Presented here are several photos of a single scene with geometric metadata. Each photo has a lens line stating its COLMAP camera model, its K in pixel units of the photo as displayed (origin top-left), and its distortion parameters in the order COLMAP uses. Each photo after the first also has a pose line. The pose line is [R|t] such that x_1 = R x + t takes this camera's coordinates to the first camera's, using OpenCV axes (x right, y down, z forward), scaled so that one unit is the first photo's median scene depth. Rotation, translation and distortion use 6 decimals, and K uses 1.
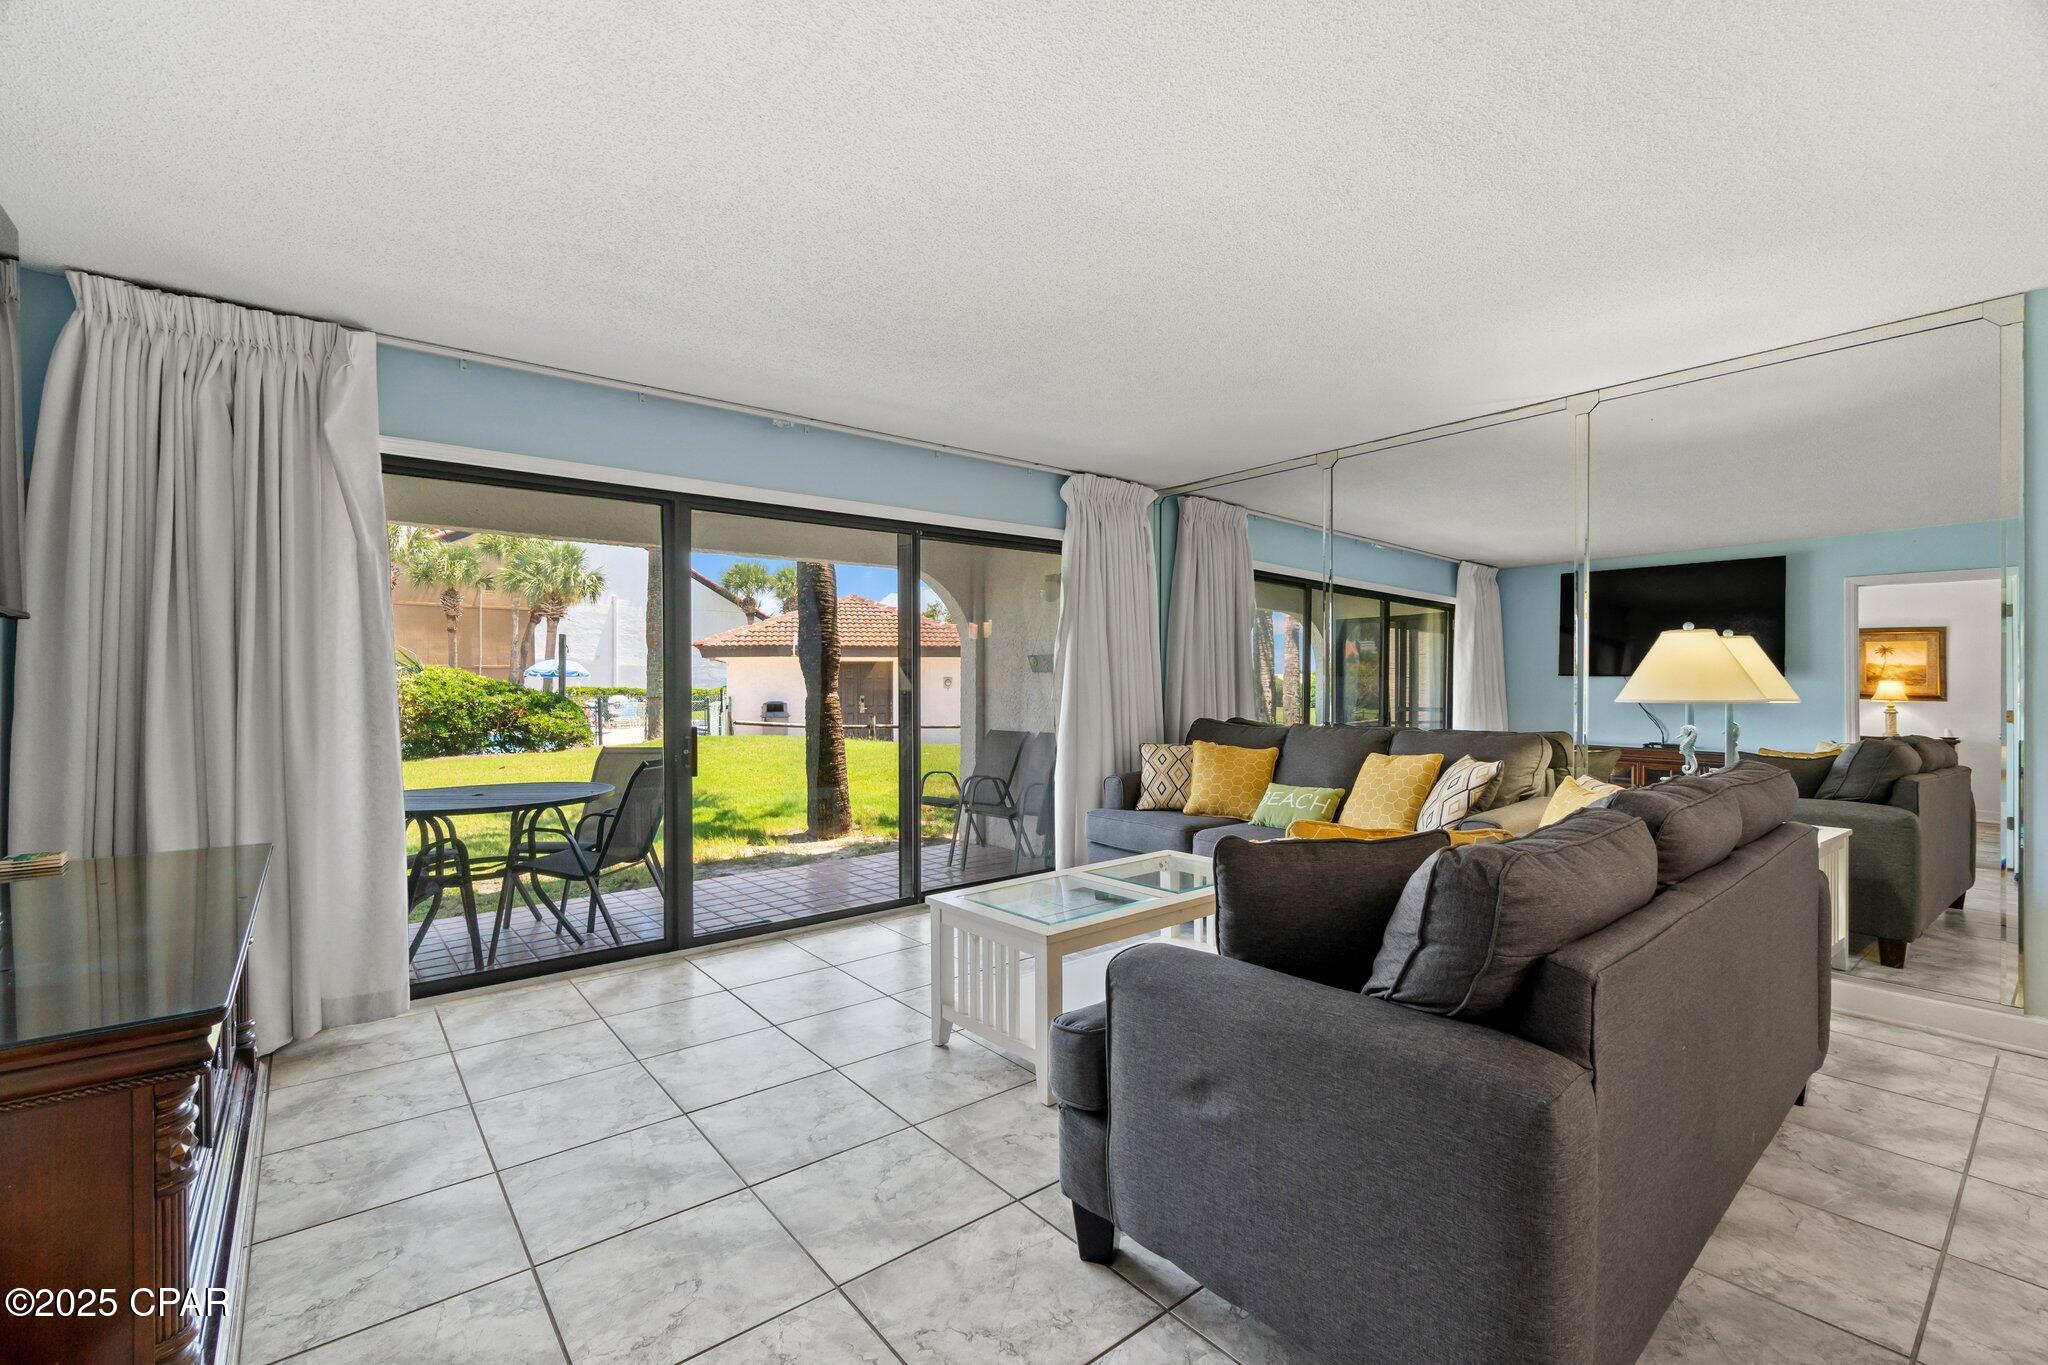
lens RADIAL K [[888.3, 0, 1031.4], [0, 888.3, 688.6], [0, 0, 1]] dist [-0.000976, 0.000545]
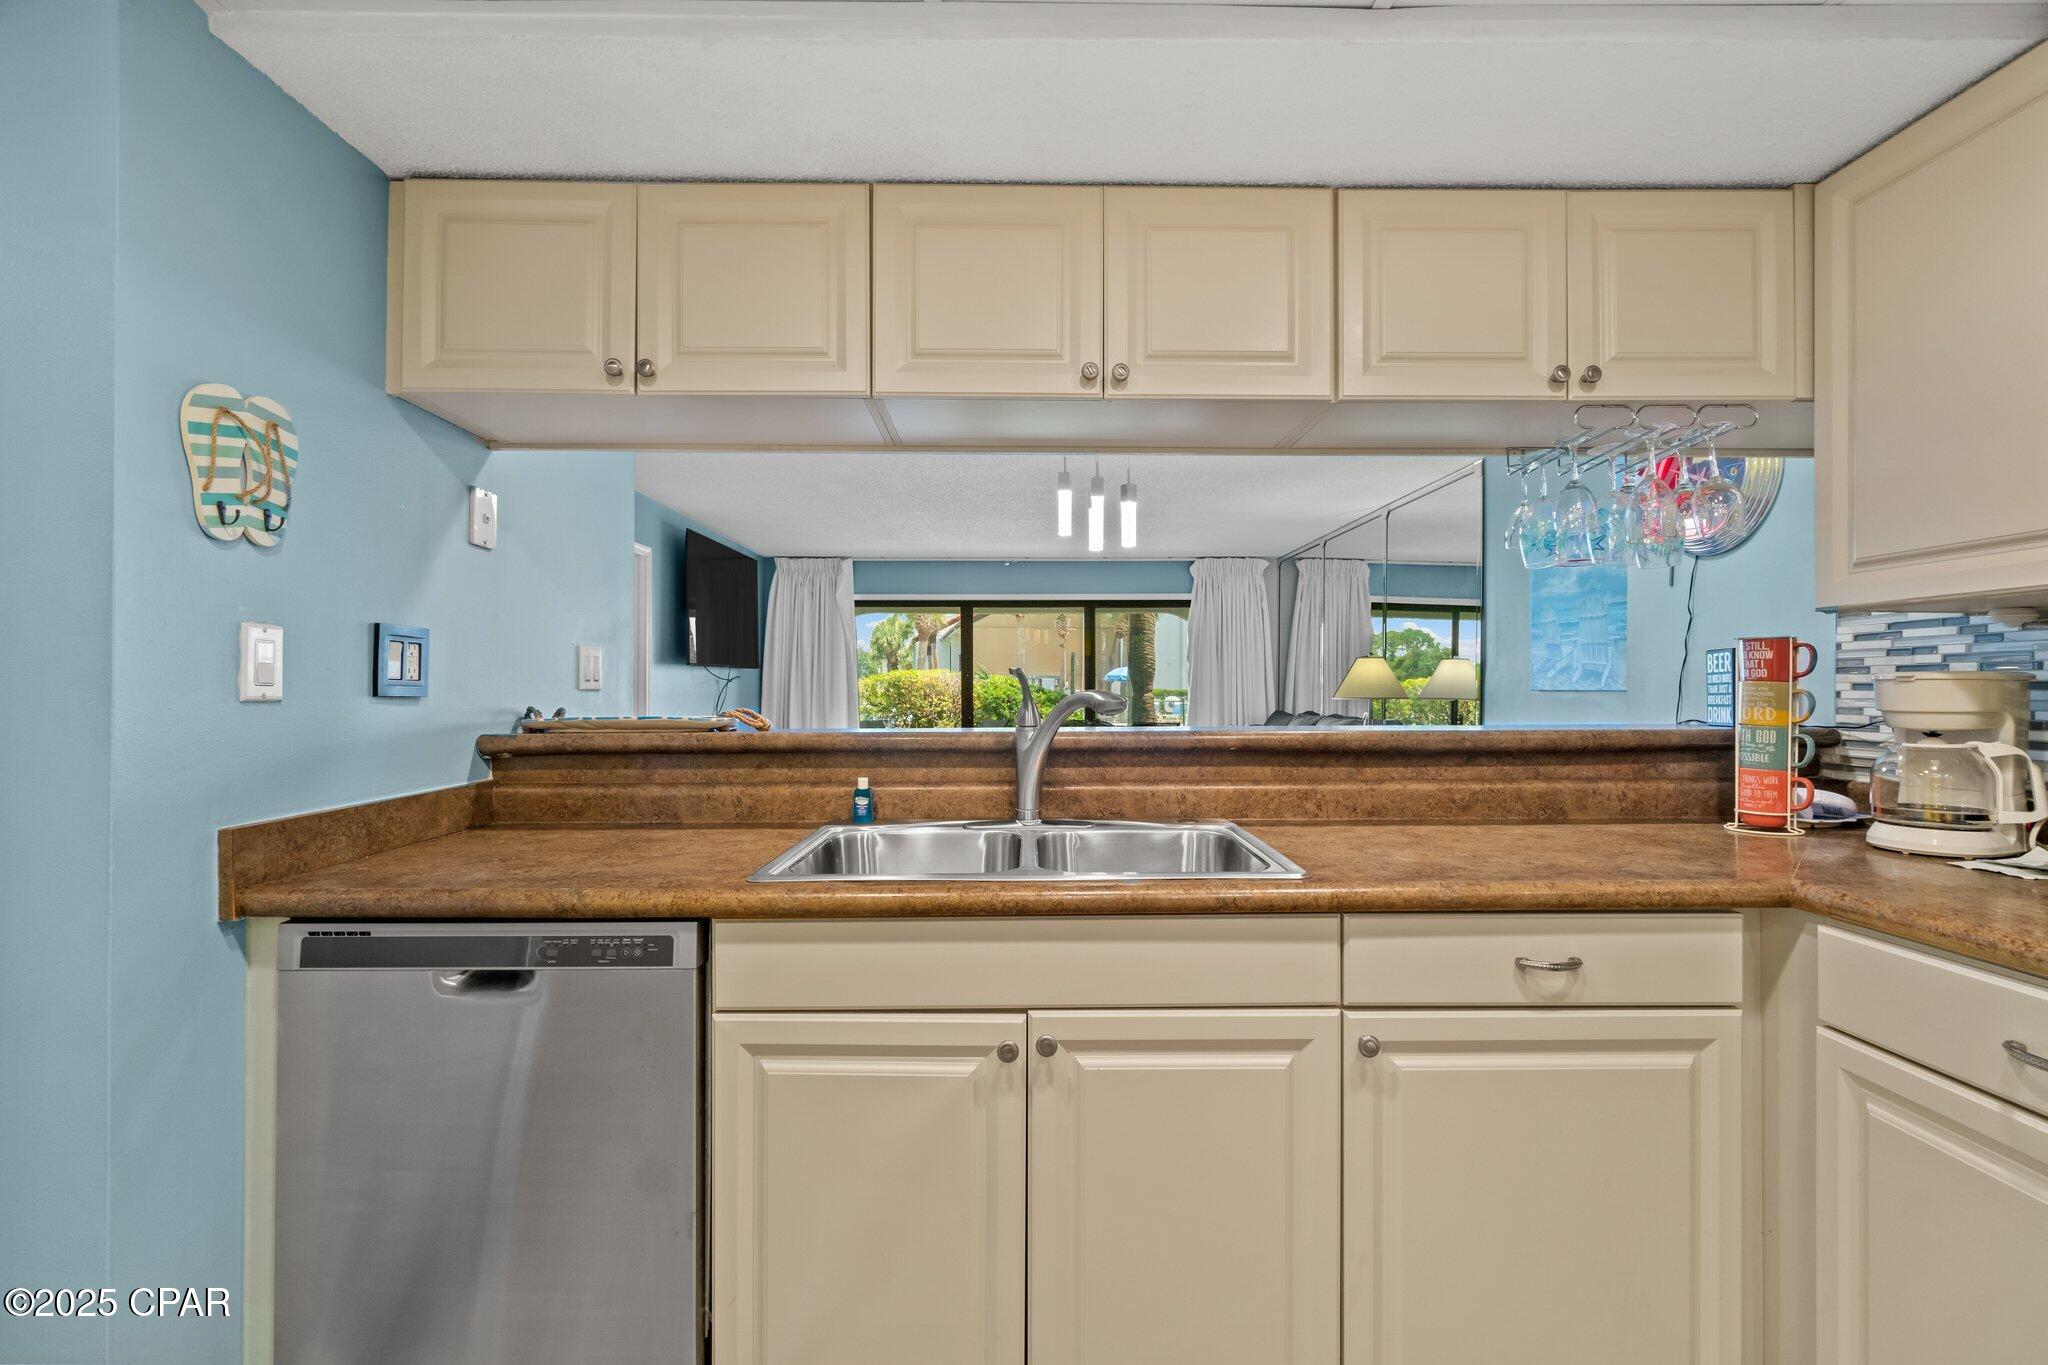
lens RADIAL K [[888.3, 0, 1017.8], [0, 888.3, 689.3], [0, 0, 1]] dist [-0.000976, 0.000545]
pose [[0.782095, 0.002569, -0.623154, 0.791045], [-0.004234, 0.999990, -0.001192, 0.001392], [0.623145, 0.003570, 0.782098, -0.472999]]
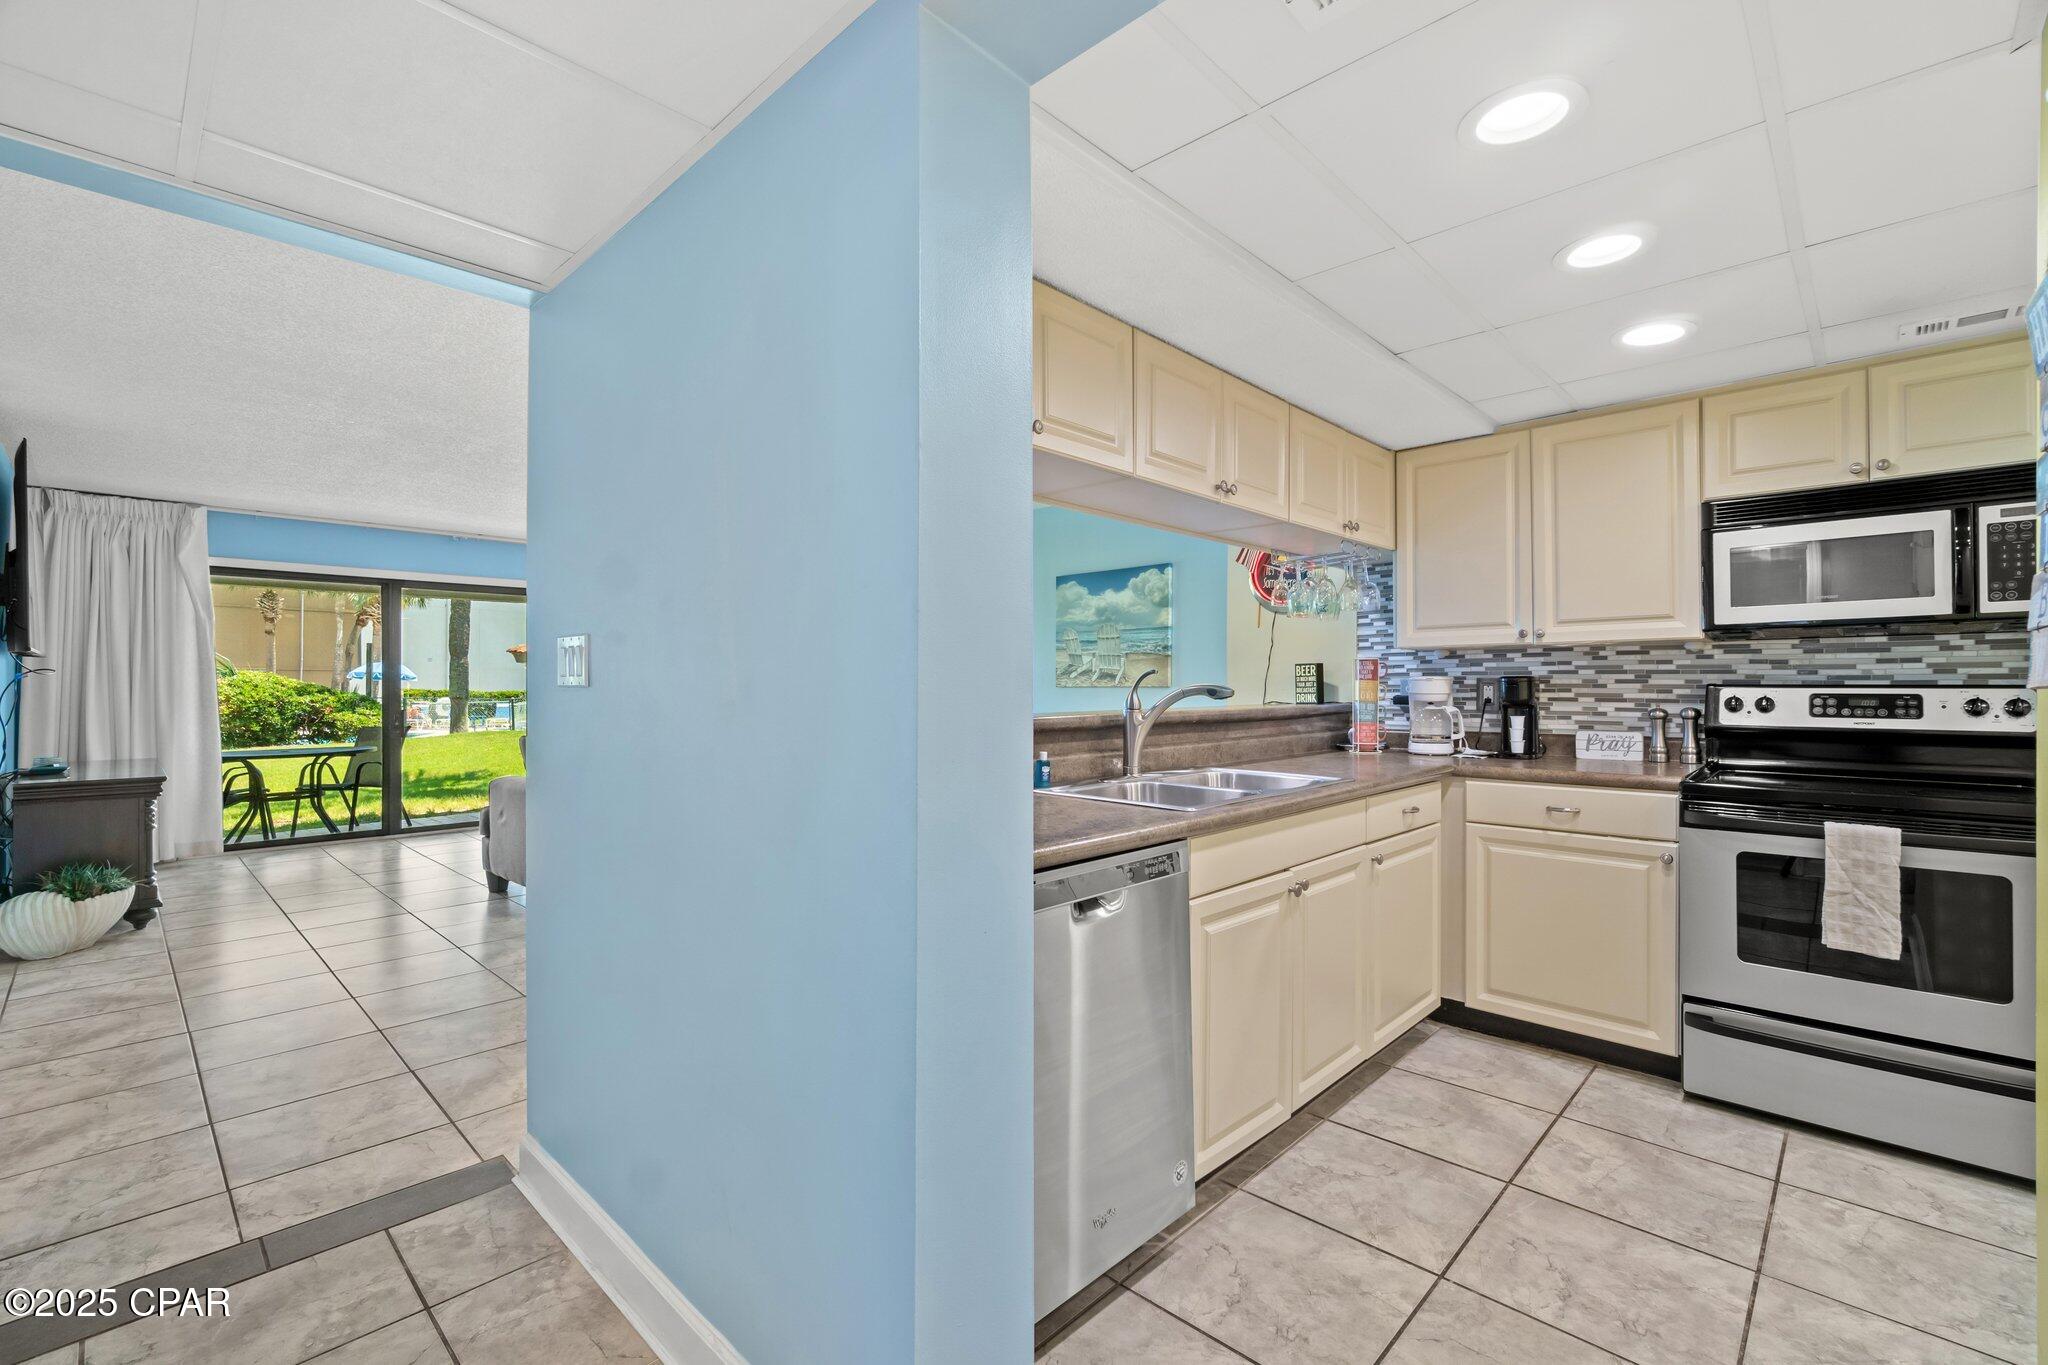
lens RADIAL K [[888.3, 0, 1026.6], [0, 888.3, 685.8], [0, 0, 1]] dist [-0.000976, 0.000545]
pose [[0.992206, -0.000057, 0.124605, 0.472355], [0.000809, 0.999982, -0.005987, 0.004915], [-0.124603, 0.006041, 0.992188, -0.678925]]
